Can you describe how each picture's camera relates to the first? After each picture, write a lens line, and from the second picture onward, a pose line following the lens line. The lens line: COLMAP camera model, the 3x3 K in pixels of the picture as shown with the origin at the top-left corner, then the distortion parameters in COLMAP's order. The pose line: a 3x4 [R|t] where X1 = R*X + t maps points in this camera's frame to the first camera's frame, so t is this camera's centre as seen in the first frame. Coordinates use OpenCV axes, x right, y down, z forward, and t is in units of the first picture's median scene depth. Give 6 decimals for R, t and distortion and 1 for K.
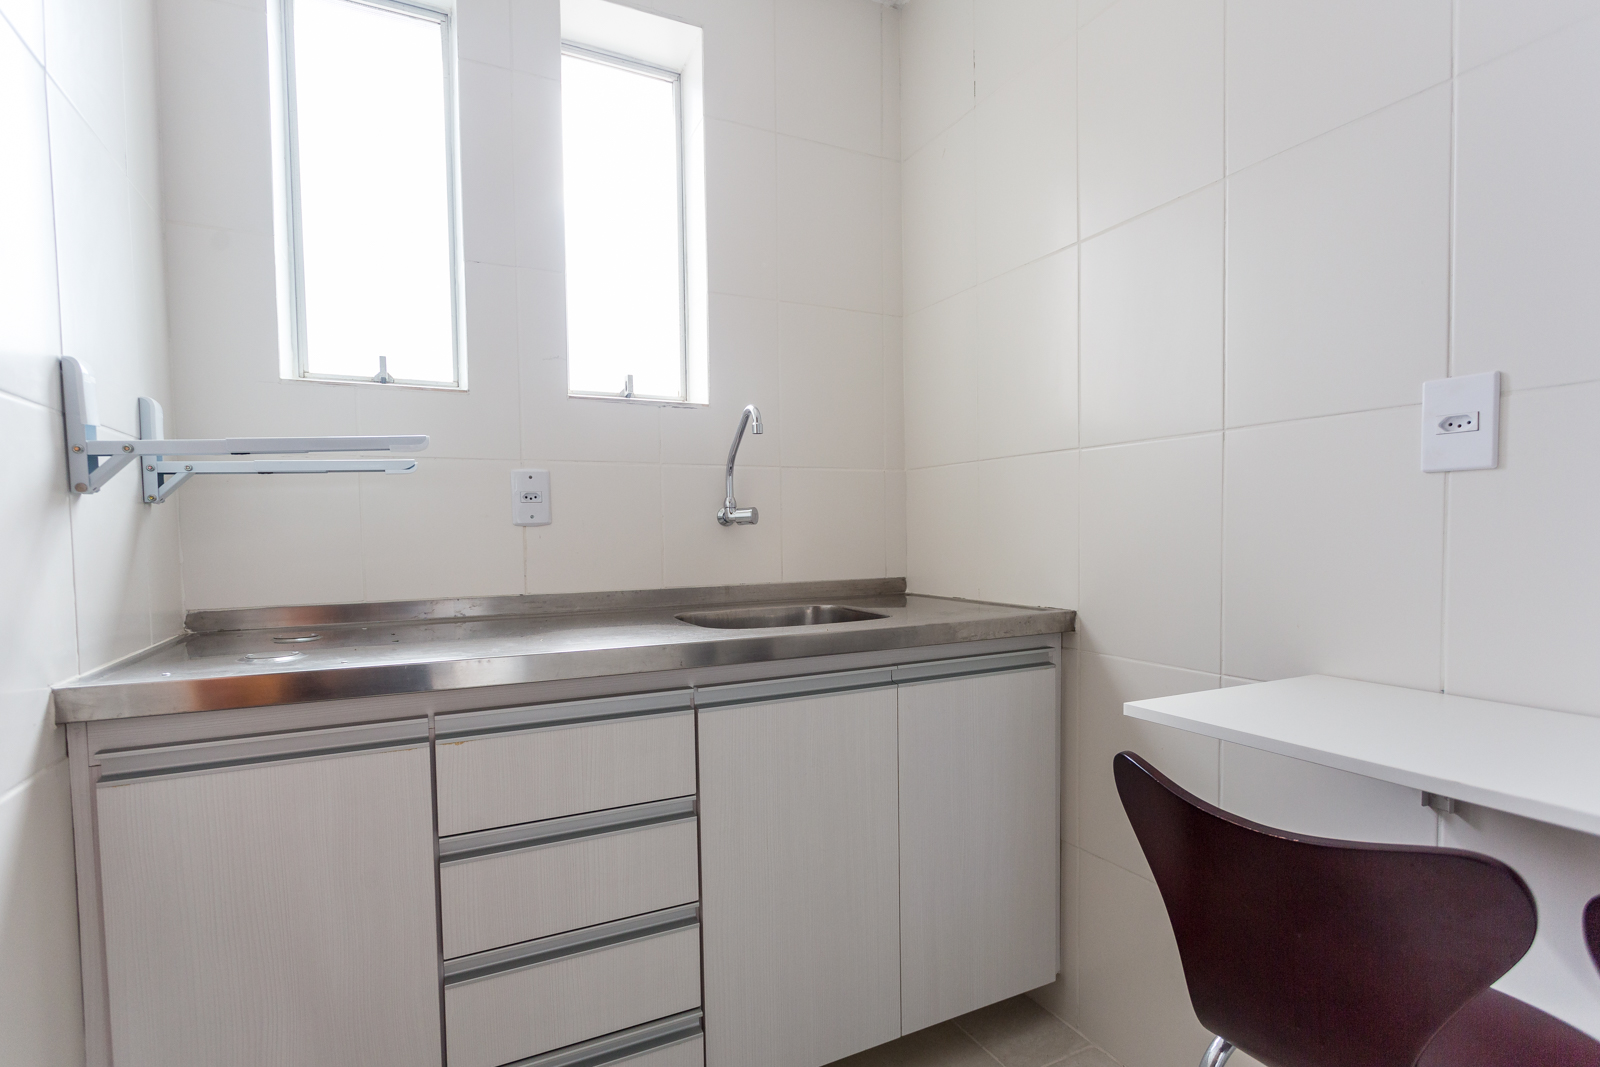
lens RADIAL K [[779.5, 0, 800.3], [0, 779.5, 558.1], [0, 0, 1]] dist [0.000107, 0.000873]
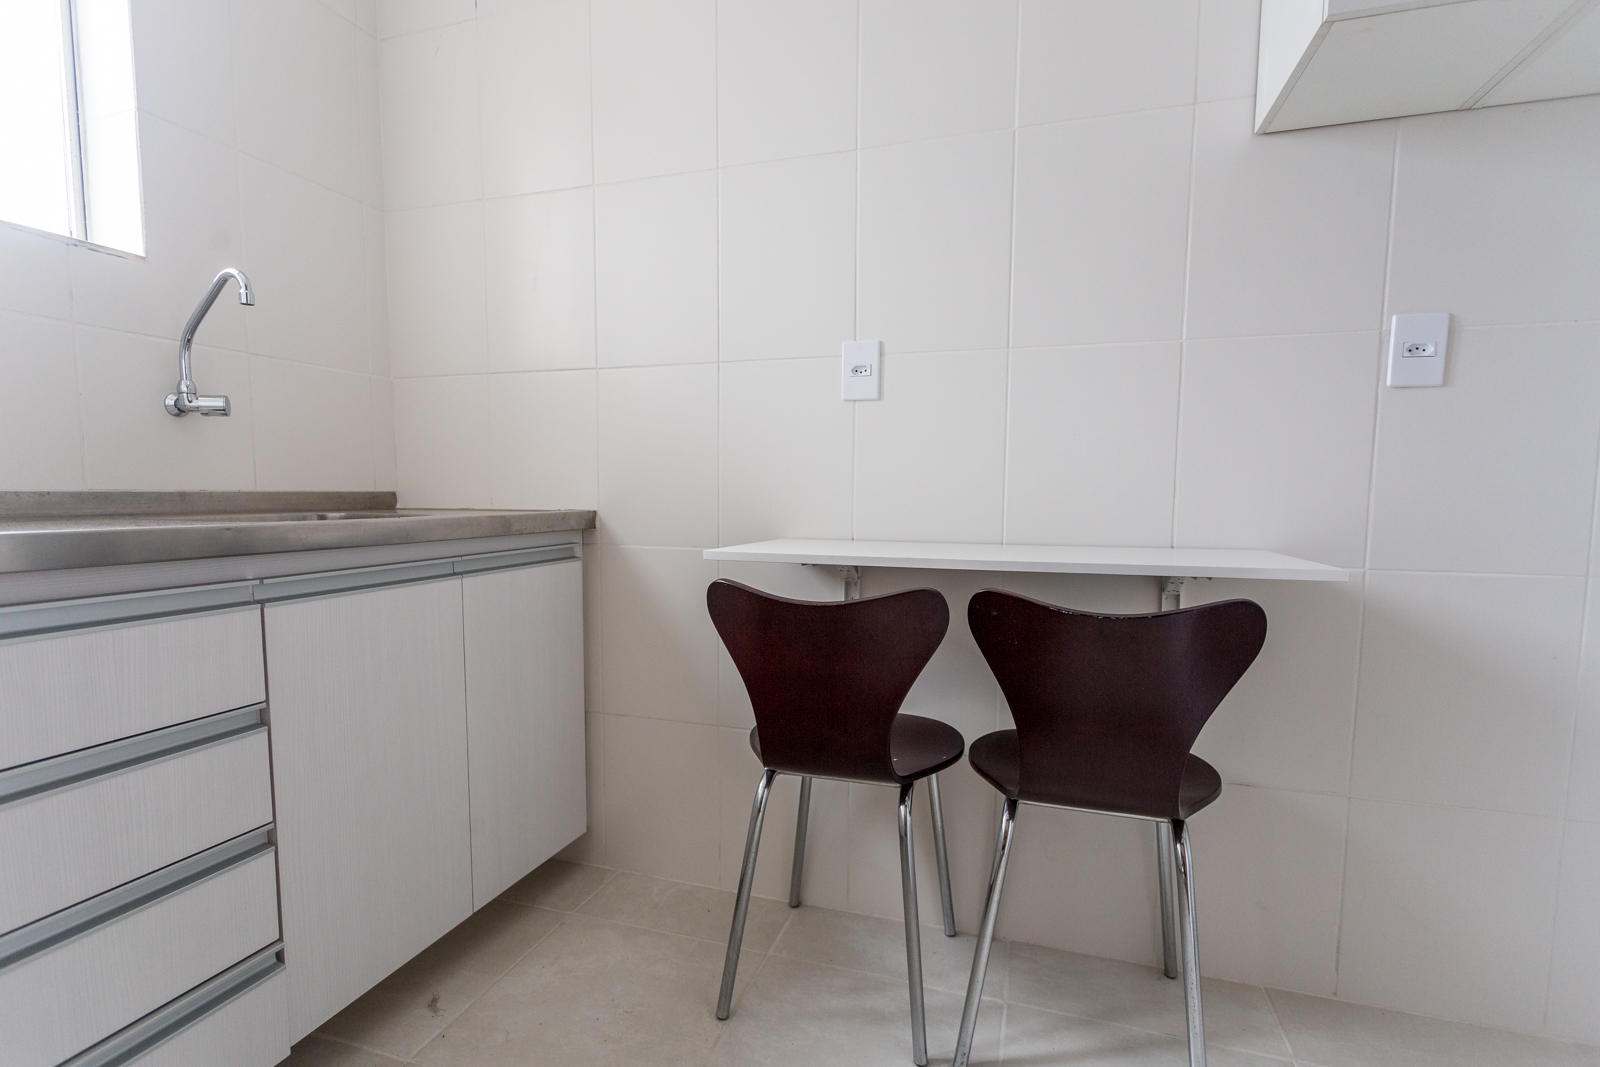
lens RADIAL K [[779.5, 0, 800.3], [0, 779.5, 558.1], [0, 0, 1]] dist [0.000107, 0.000873]
pose [[0.700417, -0.044917, 0.712319, -0.263070], [0.013717, 0.998681, 0.049486, 0.085749], [-0.713602, -0.024890, 0.700109, -0.029144]]
